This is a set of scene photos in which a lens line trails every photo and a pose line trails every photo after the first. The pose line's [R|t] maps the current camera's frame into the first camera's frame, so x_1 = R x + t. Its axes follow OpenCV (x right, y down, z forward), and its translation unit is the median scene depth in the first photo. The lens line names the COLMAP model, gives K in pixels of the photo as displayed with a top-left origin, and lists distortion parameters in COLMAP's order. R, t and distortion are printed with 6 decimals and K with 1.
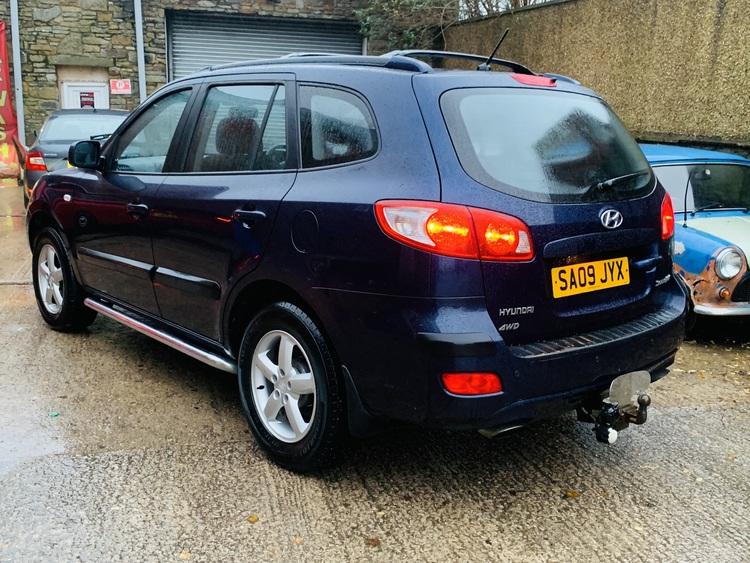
lens RADIAL K [[752.8, 0, 375.4], [0, 752.8, 283.1], [0, 0, 1]] dist [0.013843, 0.000000]
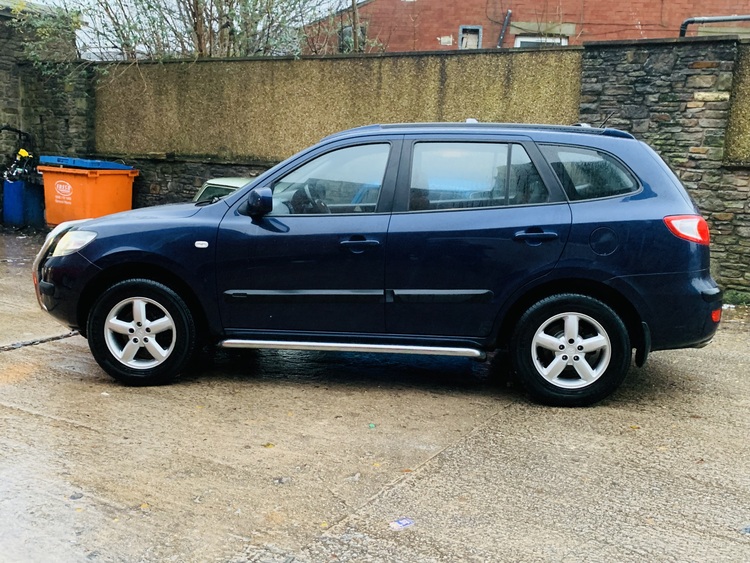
lens RADIAL K [[739.3, 0, 375.5], [0, 739.3, 281.0], [0, 0, 1]] dist [0.074818, 0.000000]
pose [[0.727449, -0.115084, 0.676442, -0.898178], [0.141689, 0.989782, 0.016021, -0.048541], [-0.671374, 0.084190, 0.736321, 0.124861]]
